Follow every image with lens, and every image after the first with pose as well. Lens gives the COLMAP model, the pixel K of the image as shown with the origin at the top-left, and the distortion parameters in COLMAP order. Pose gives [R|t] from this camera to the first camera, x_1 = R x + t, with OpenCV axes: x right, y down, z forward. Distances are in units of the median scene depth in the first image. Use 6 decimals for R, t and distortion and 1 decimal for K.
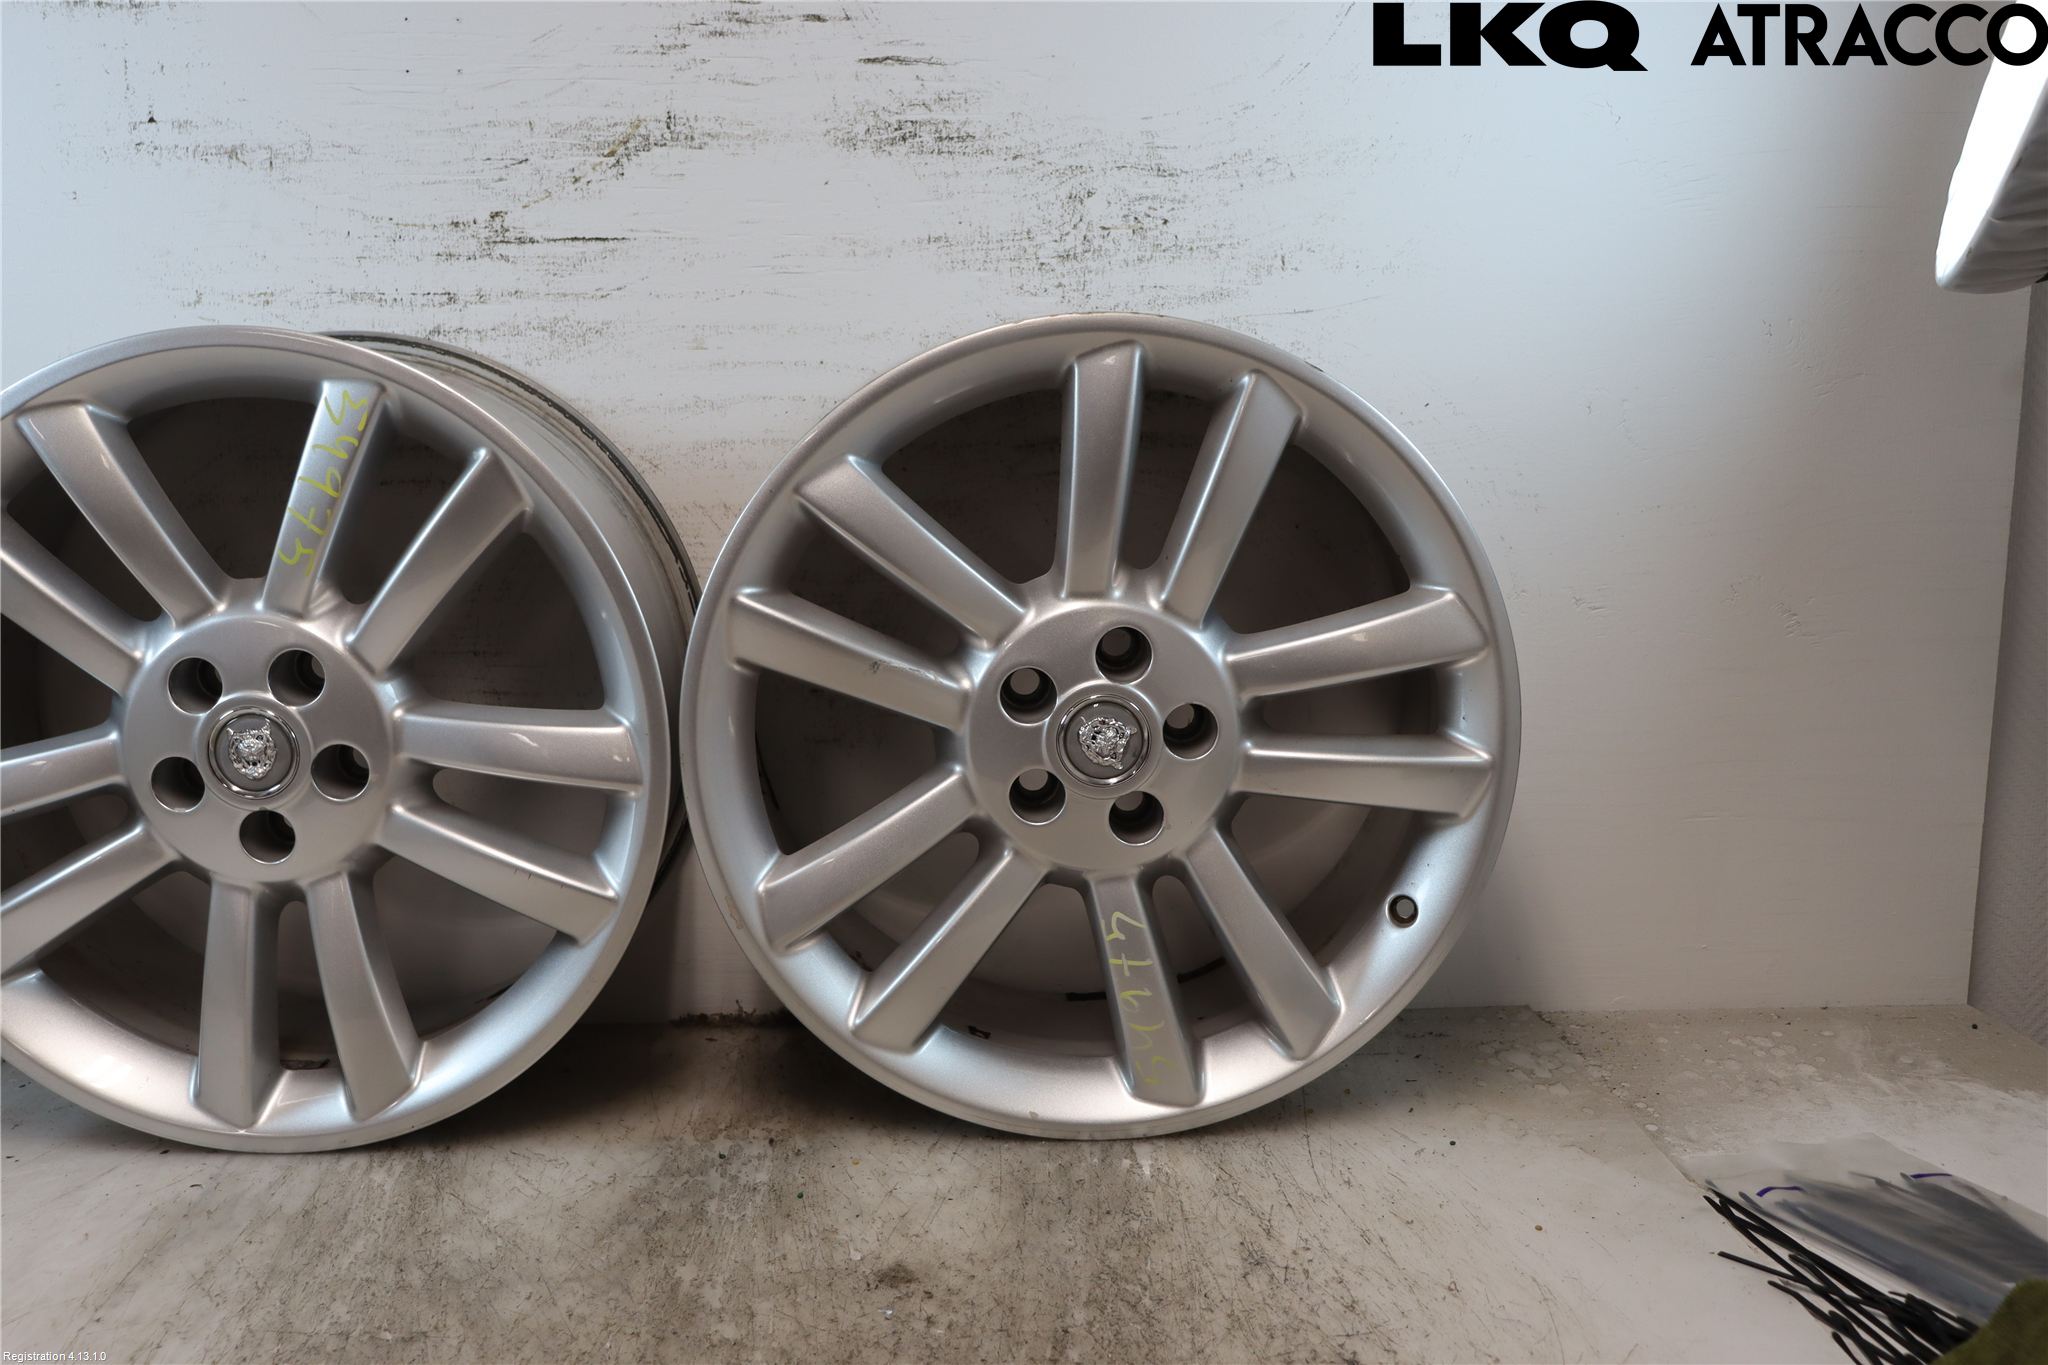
lens RADIAL K [[2082.1, 0, 1004.6], [0, 2082.1, 701.5], [0, 0, 1]] dist [-0.103819, 0.000000]
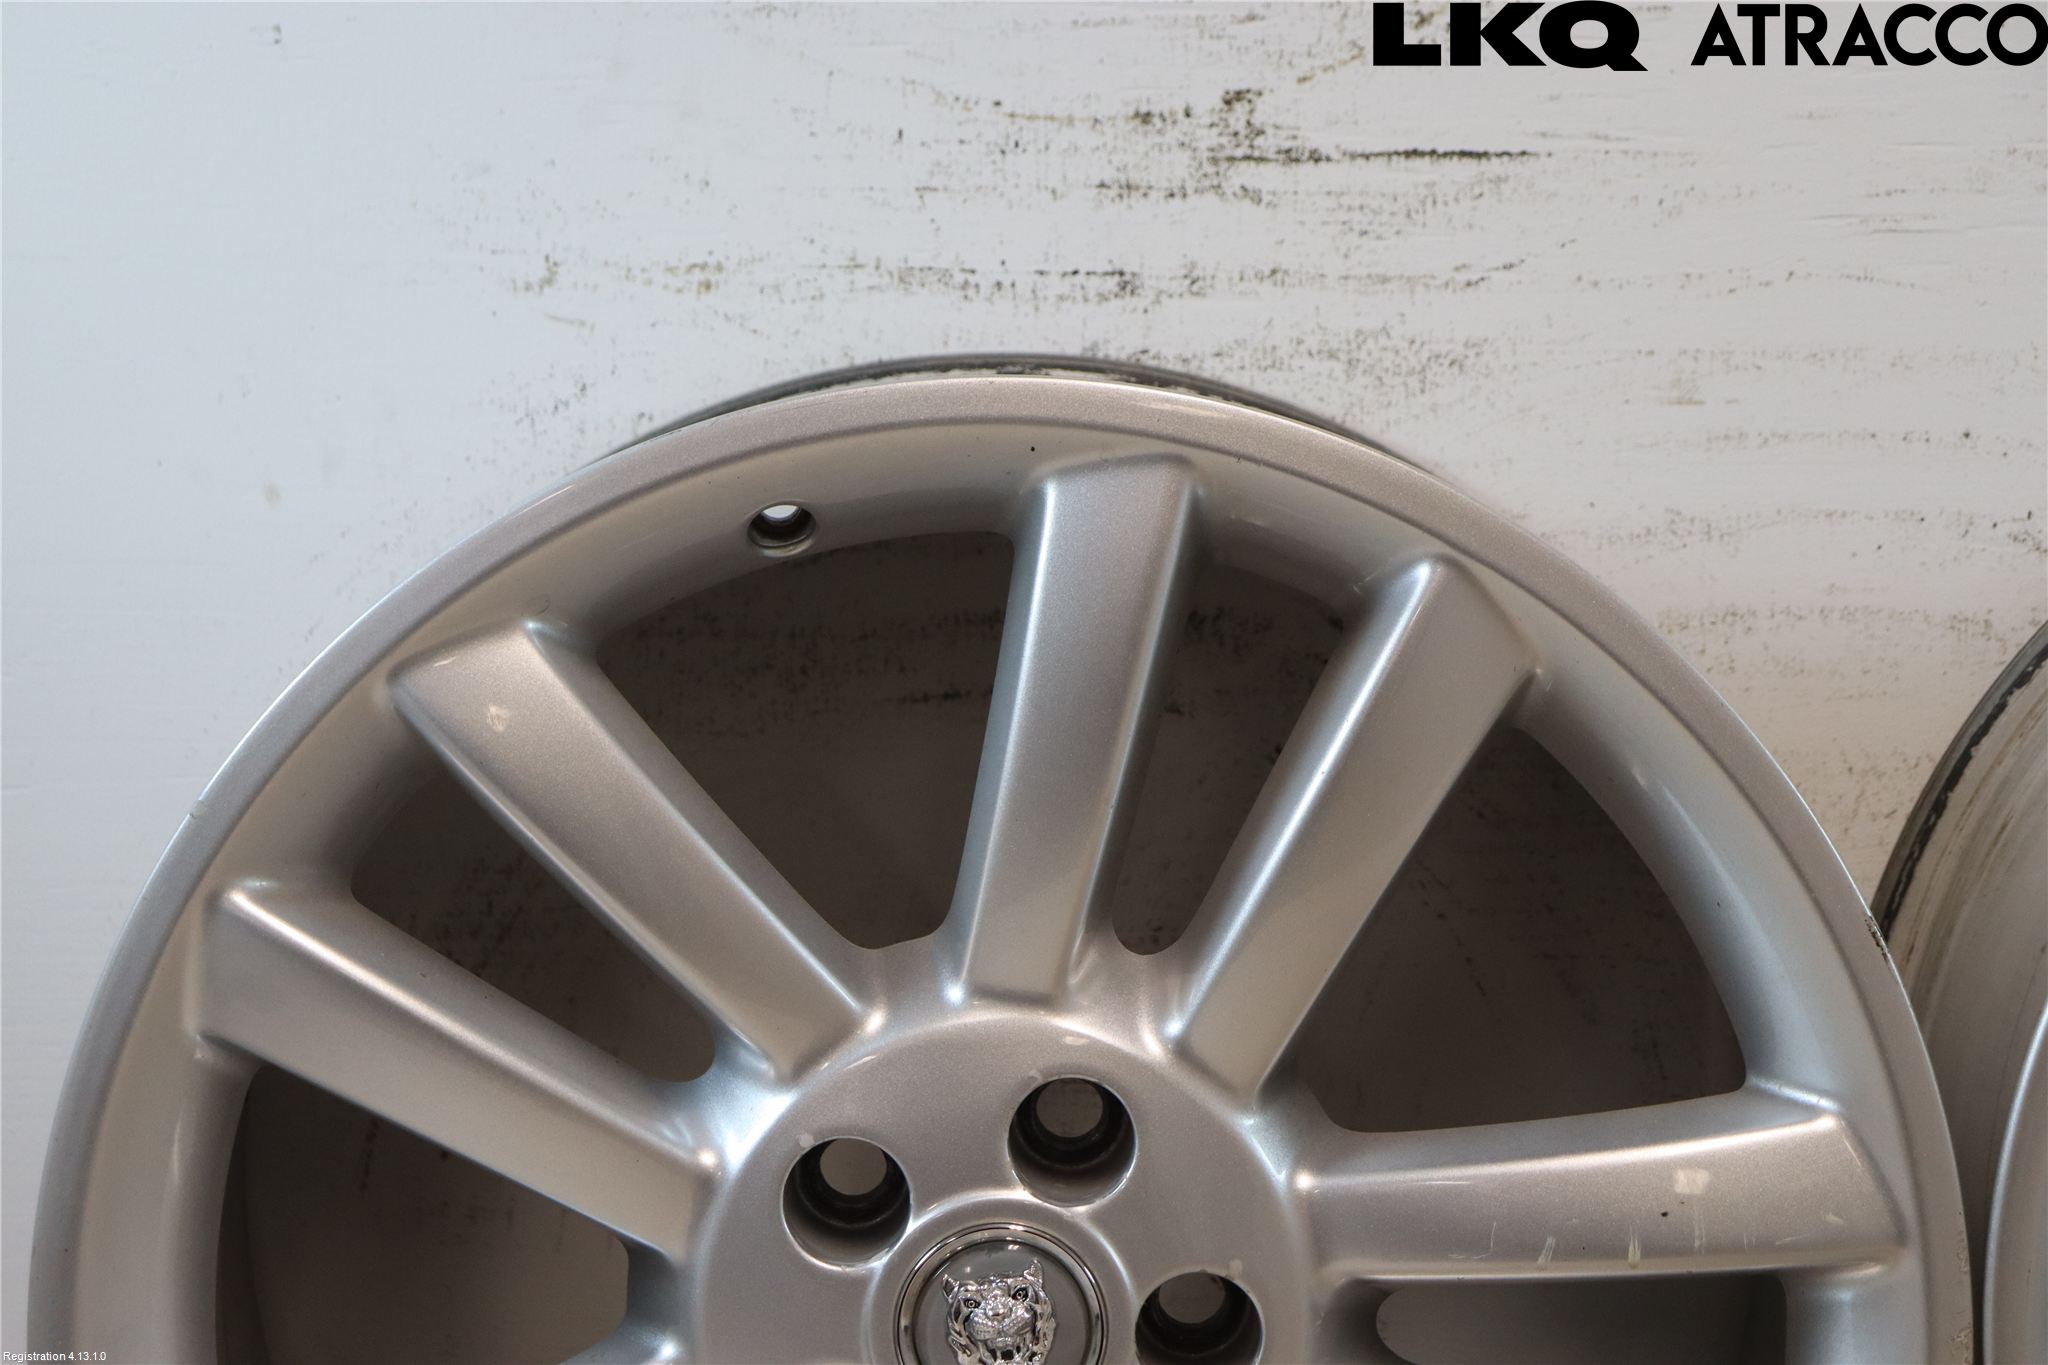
lens RADIAL K [[5163.2, 0, 1016.7], [0, 5163.2, 690.3], [0, 0, 1]] dist [0.508841, 0.000000]
pose [[0.999732, 0.008730, -0.021445, -0.268352], [-0.010270, 0.997293, -0.072805, -0.026846], [0.020751, 0.073006, 0.997116, -0.109776]]
